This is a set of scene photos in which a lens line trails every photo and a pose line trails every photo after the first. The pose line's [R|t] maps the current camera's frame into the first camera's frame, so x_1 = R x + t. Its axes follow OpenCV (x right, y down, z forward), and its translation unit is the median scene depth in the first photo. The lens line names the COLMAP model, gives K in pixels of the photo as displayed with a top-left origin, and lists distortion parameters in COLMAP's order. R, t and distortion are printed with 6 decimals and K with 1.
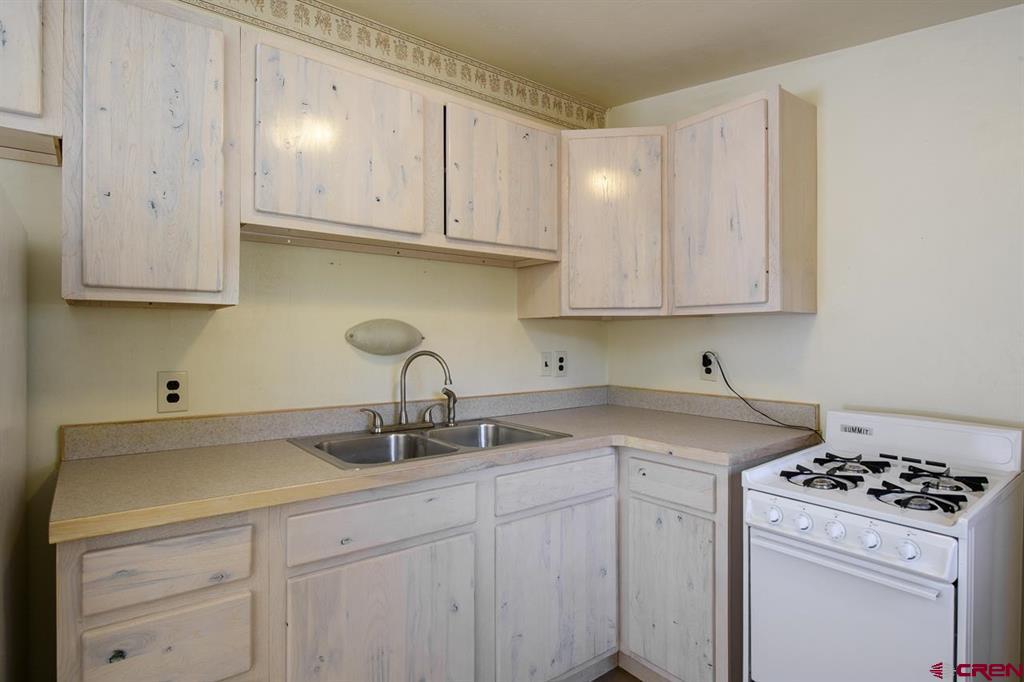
lens RADIAL K [[550.2, 0, 512.1], [0, 550.2, 338.4], [0, 0, 1]] dist [-0.005715, 0.000060]
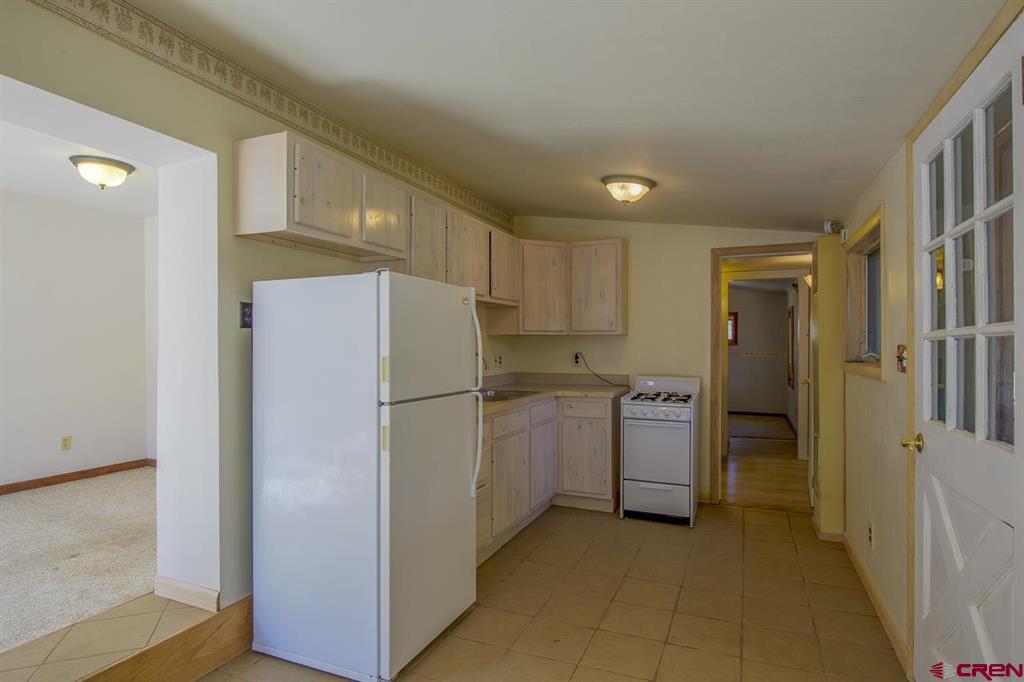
lens RADIAL K [[550.2, 0, 512.1], [0, 550.2, 338.4], [0, 0, 1]] dist [-0.005715, 0.000060]
pose [[0.875673, 0.005552, 0.482872, -0.880607], [0.002473, 0.999869, -0.015982, 0.003936], [-0.482898, 0.015189, 0.875545, -0.699778]]
